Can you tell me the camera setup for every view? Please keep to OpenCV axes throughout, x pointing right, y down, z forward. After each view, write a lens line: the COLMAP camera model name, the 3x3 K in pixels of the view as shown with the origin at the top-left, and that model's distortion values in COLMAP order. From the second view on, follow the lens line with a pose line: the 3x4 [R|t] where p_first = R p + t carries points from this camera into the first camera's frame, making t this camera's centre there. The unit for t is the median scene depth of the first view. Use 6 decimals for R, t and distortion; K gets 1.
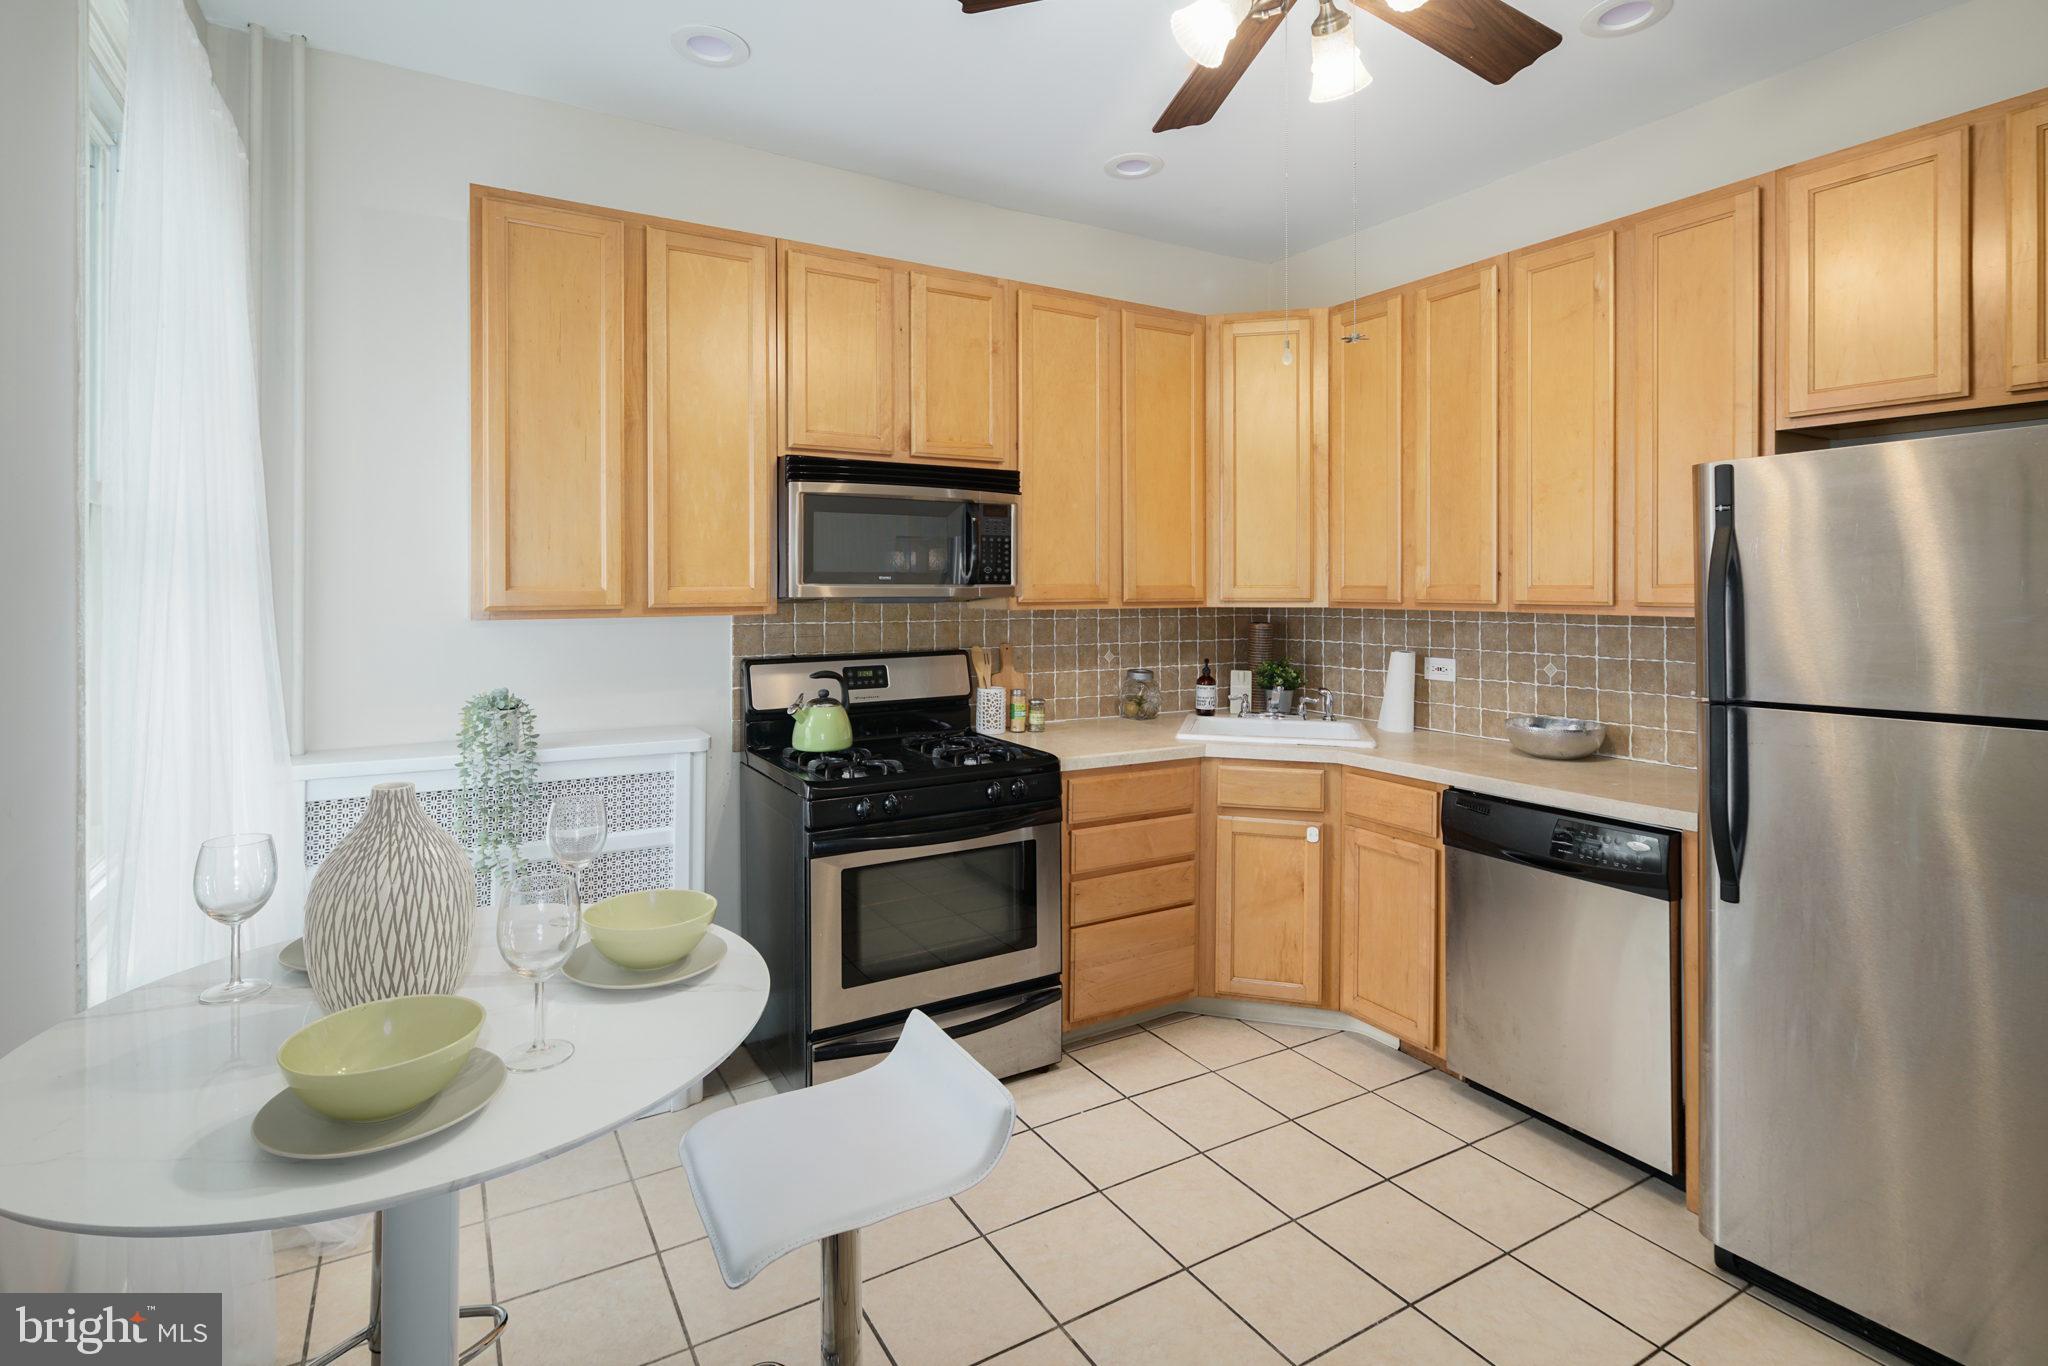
lens RADIAL K [[1024.2, 0, 1018.5], [0, 1024.2, 575.5], [0, 0, 1]] dist [-0.003171, -0.000548]
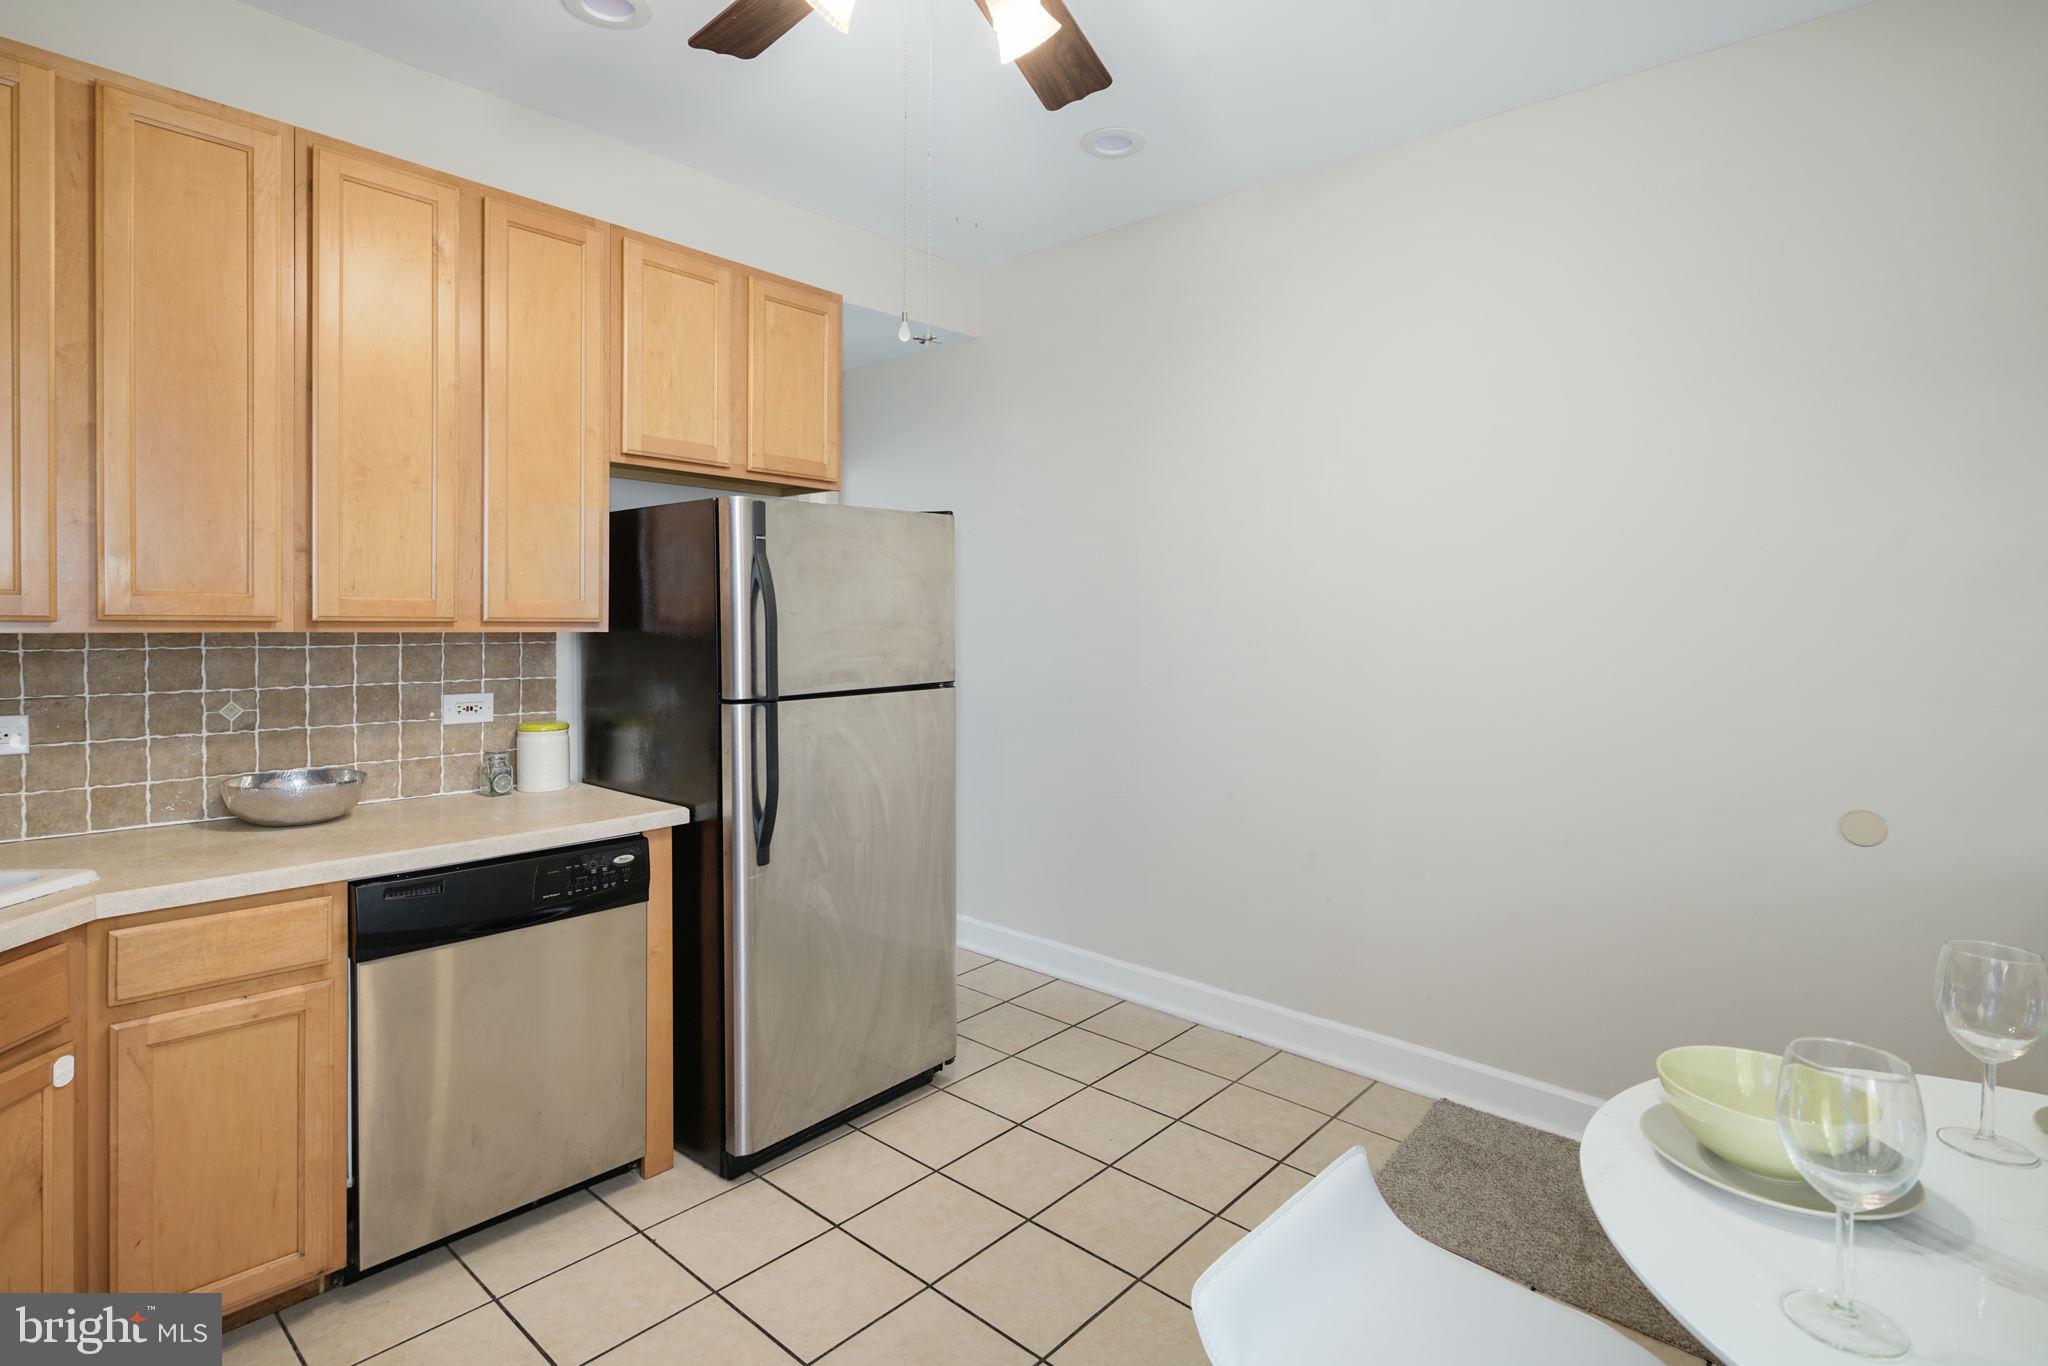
lens RADIAL K [[1024.2, 0, 1028.7], [0, 1024.2, 633.1], [0, 0, 1]] dist [-0.003171, -0.000548]
pose [[-0.318943, -0.021761, 0.947524, -0.369566], [-0.024142, 0.999599, 0.014830, 0.013175], [-0.947466, -0.018145, -0.319340, 0.739183]]
